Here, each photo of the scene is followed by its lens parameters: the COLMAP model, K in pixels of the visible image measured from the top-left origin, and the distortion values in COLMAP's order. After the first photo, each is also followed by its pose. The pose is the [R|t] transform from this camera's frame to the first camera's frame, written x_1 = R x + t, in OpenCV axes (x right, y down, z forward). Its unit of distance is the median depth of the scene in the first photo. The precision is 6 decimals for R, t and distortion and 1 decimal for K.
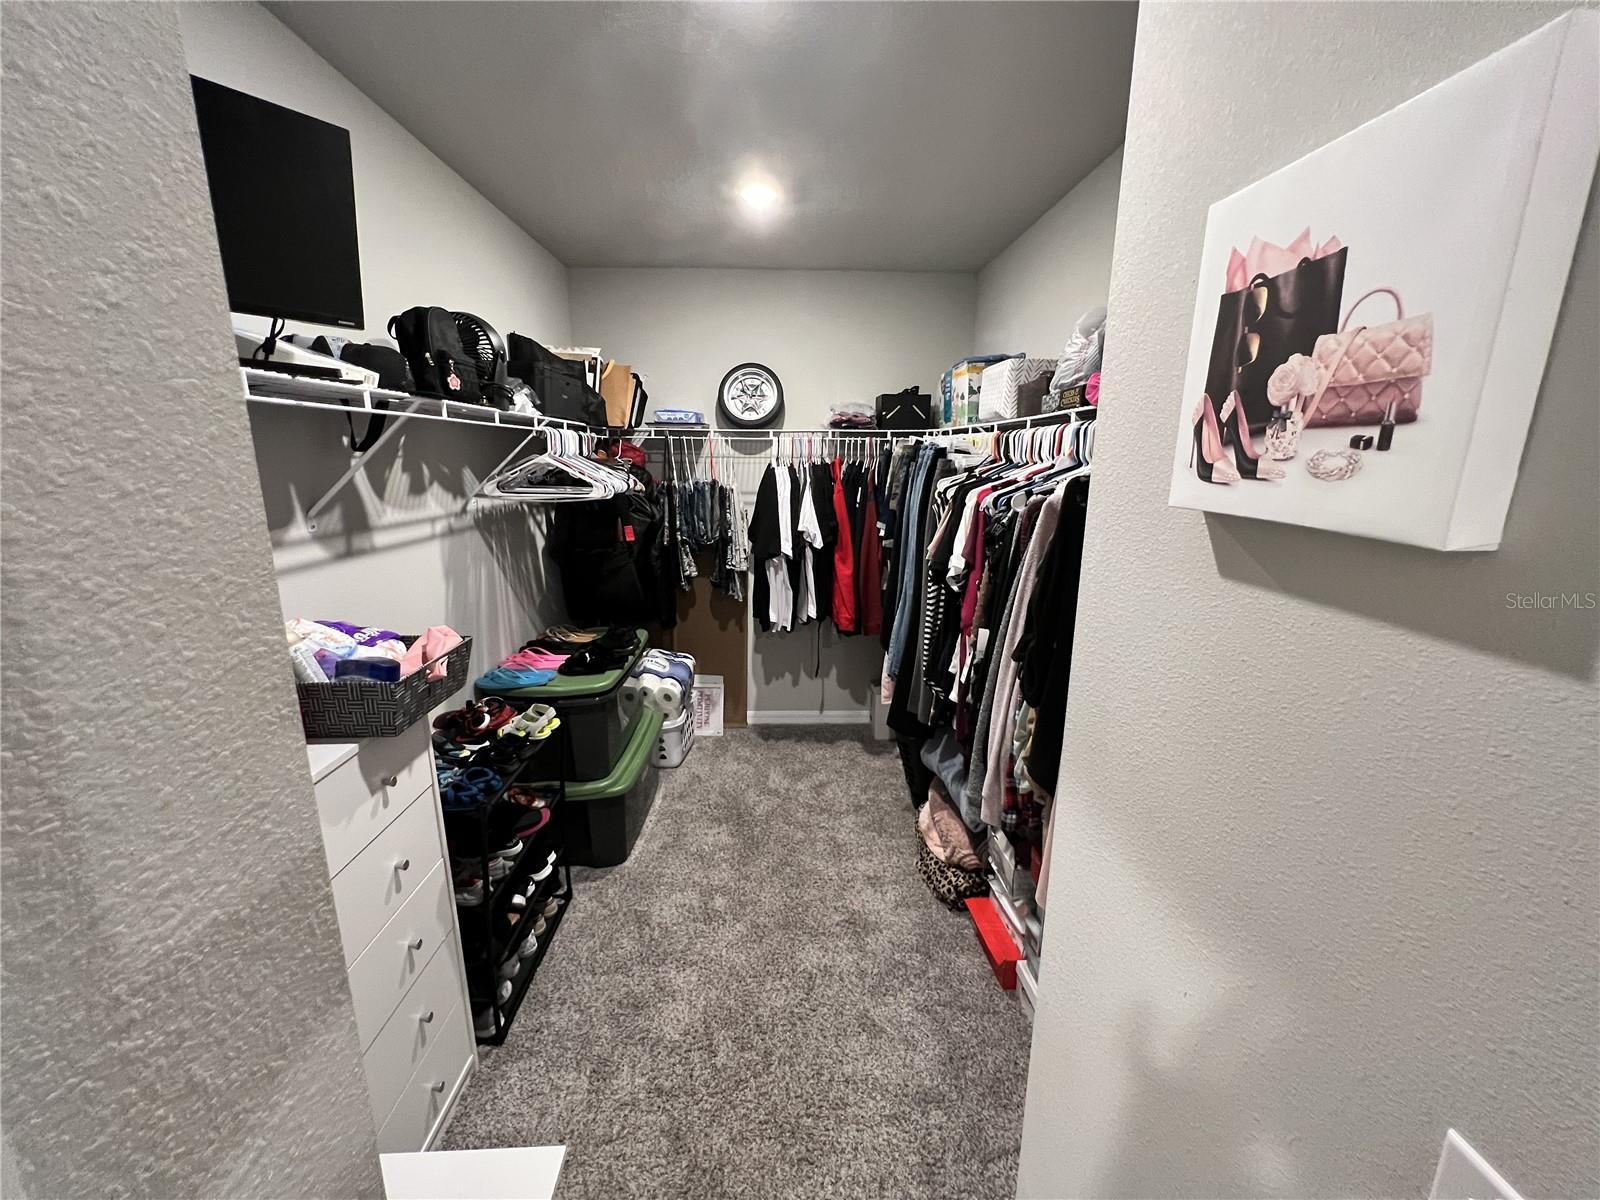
lens RADIAL K [[636.3, 0, 796.4], [0, 636.3, 602.2], [0, 0, 1]] dist [-0.004687, 0.001061]
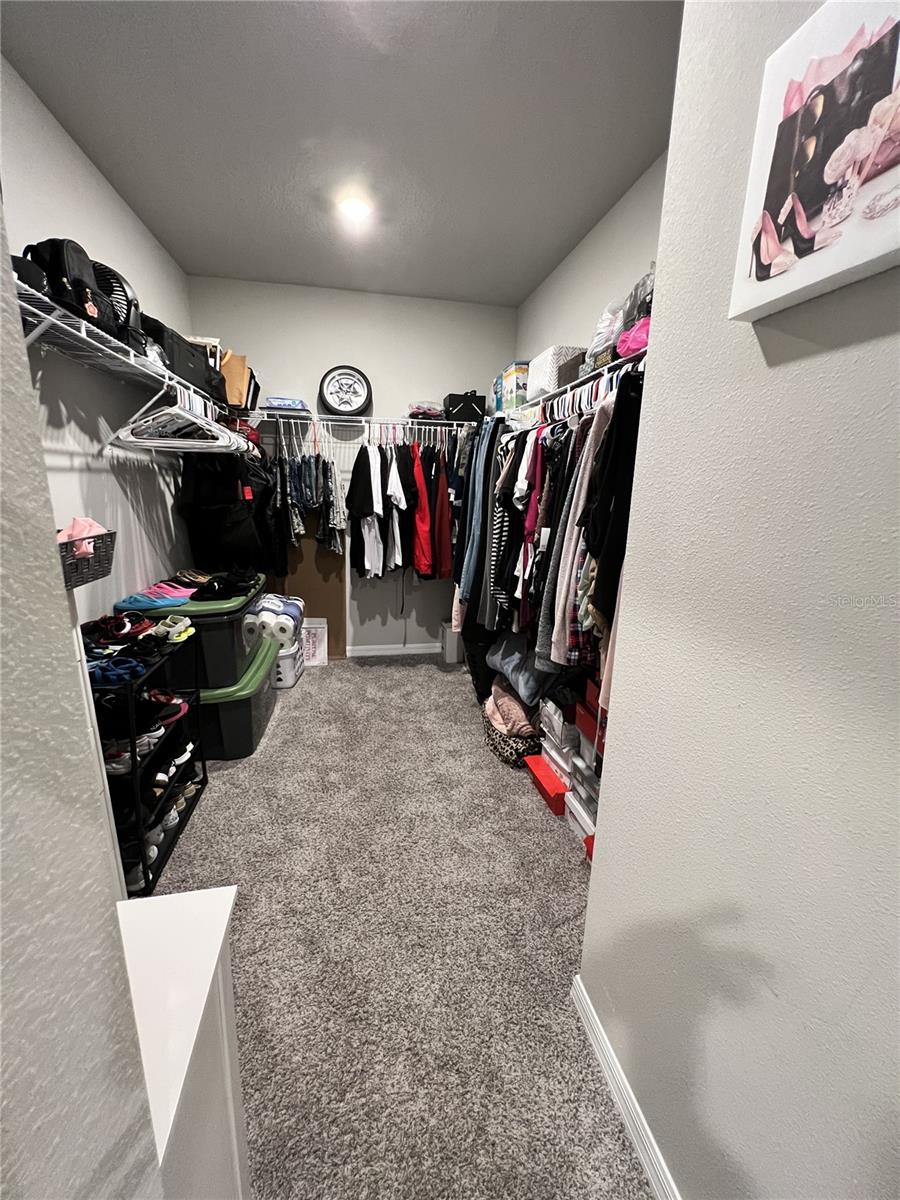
lens RADIAL K [[477.2, 0, 450.9], [0, 477.2, 601.1], [0, 0, 1]] dist [-0.004687, 0.001061]
pose [[0.986607, -0.018523, 0.162063, -0.045900], [0.016312, 0.999755, 0.014963, 0.136137], [-0.162301, -0.012119, 0.986667, 0.047273]]
